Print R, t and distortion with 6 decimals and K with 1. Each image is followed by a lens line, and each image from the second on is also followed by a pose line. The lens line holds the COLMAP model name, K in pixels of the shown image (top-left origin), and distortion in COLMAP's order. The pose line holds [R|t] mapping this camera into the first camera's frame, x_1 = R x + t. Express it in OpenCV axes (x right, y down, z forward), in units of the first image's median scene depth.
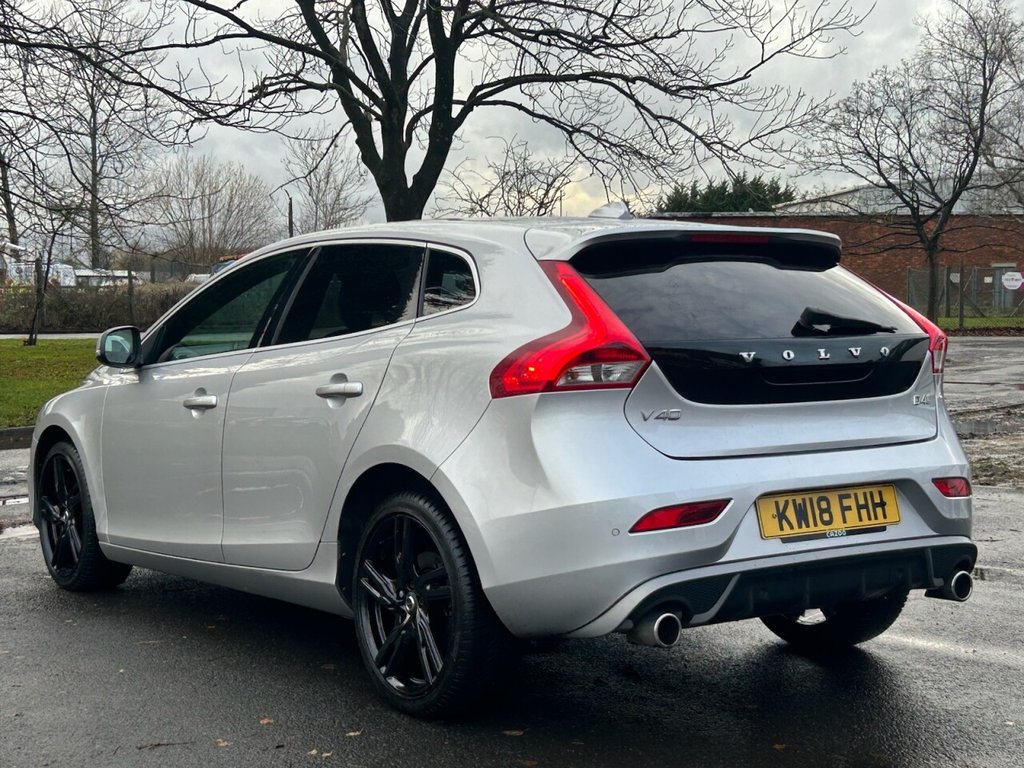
lens RADIAL K [[1539.6, 0, 508.1], [0, 1539.6, 390.4], [0, 0, 1]] dist [0.096305, 0.000000]
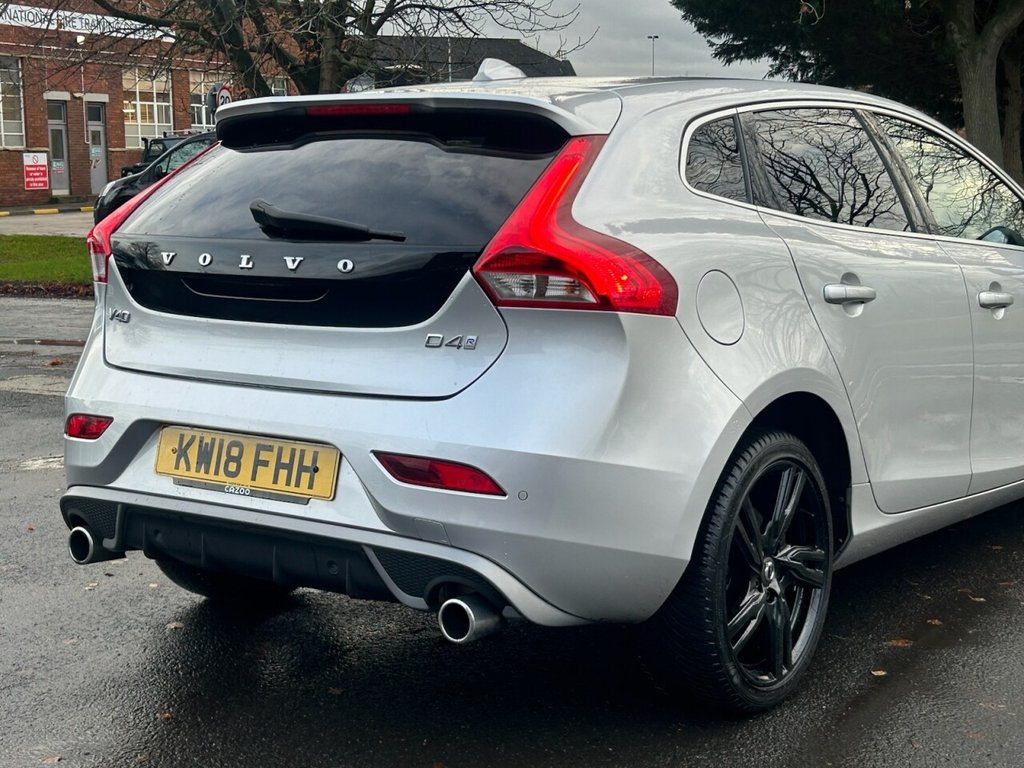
lens RADIAL K [[1539.6, 0, 525.2], [0, 1539.6, 389.9], [0, 0, 1]] dist [0.096305, 0.000000]
pose [[0.378724, 0.143229, -0.914360, 0.168211], [-0.047310, 0.989657, 0.135428, -0.012339], [0.924300, -0.008031, 0.381583, 0.142937]]
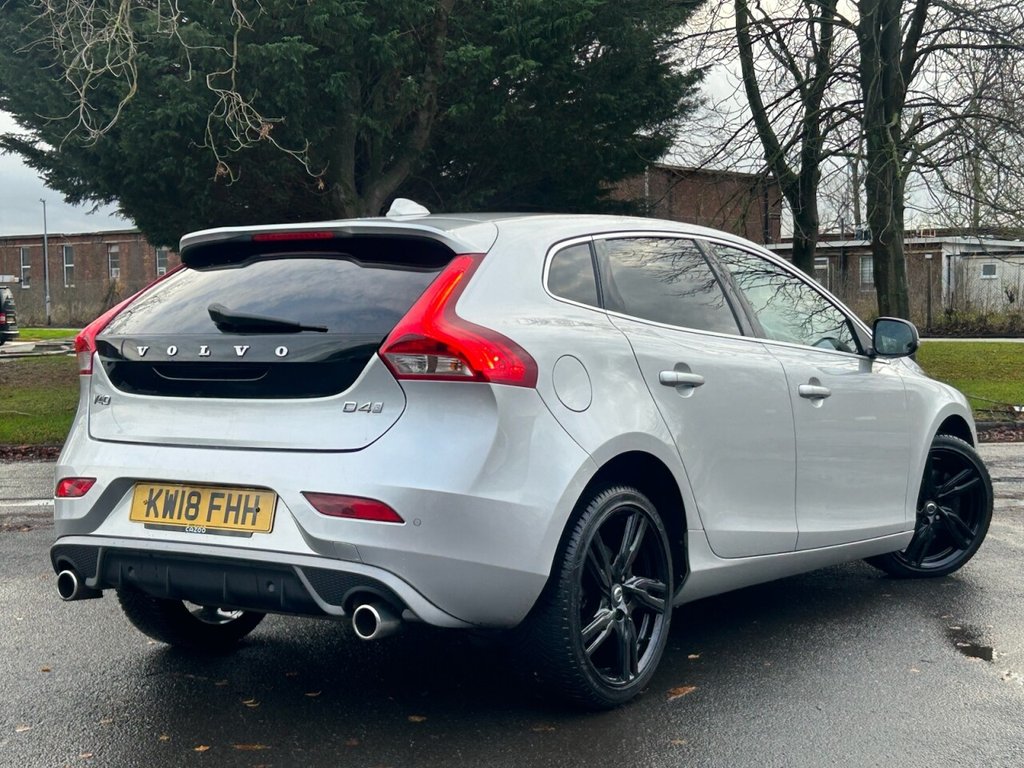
lens RADIAL K [[1539.6, 0, 518.2], [0, 1539.6, 395.2], [0, 0, 1]] dist [0.096305, 0.000000]
pose [[0.405224, 0.053836, -0.912631, 0.207153], [-0.040908, 0.998332, 0.040728, -0.007578], [0.913302, 0.020830, 0.406750, 0.133615]]
